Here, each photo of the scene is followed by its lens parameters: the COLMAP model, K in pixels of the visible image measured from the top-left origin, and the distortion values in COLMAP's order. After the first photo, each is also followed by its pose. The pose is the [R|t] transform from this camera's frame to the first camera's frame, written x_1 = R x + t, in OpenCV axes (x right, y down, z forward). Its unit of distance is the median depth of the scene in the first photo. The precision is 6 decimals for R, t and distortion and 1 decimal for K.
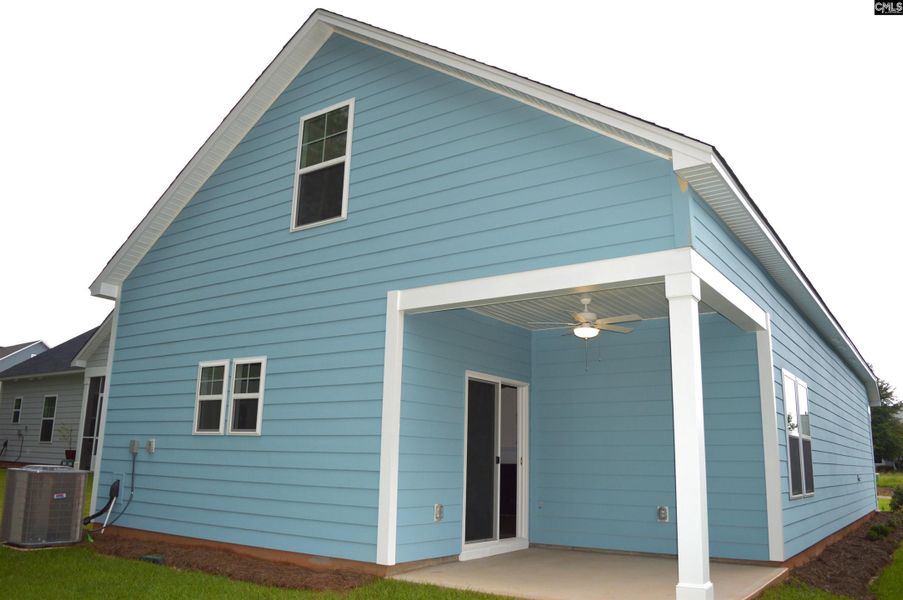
lens RADIAL K [[722.7, 0, 446.6], [0, 722.7, 294.5], [0, 0, 1]] dist [-0.090838, 0.011035]
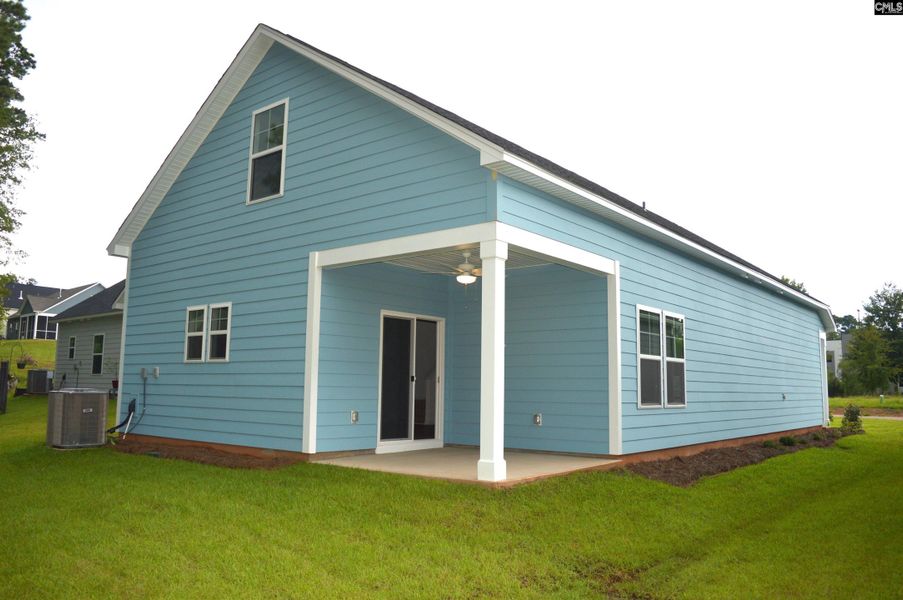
lens RADIAL K [[722.7, 0, 446.6], [0, 722.7, 294.5], [0, 0, 1]] dist [-0.090838, 0.011035]
pose [[0.997034, -0.020505, -0.074178, 0.234251], [0.027625, 0.994972, 0.096269, -0.042048], [0.071831, -0.098032, 0.992588, -0.263818]]
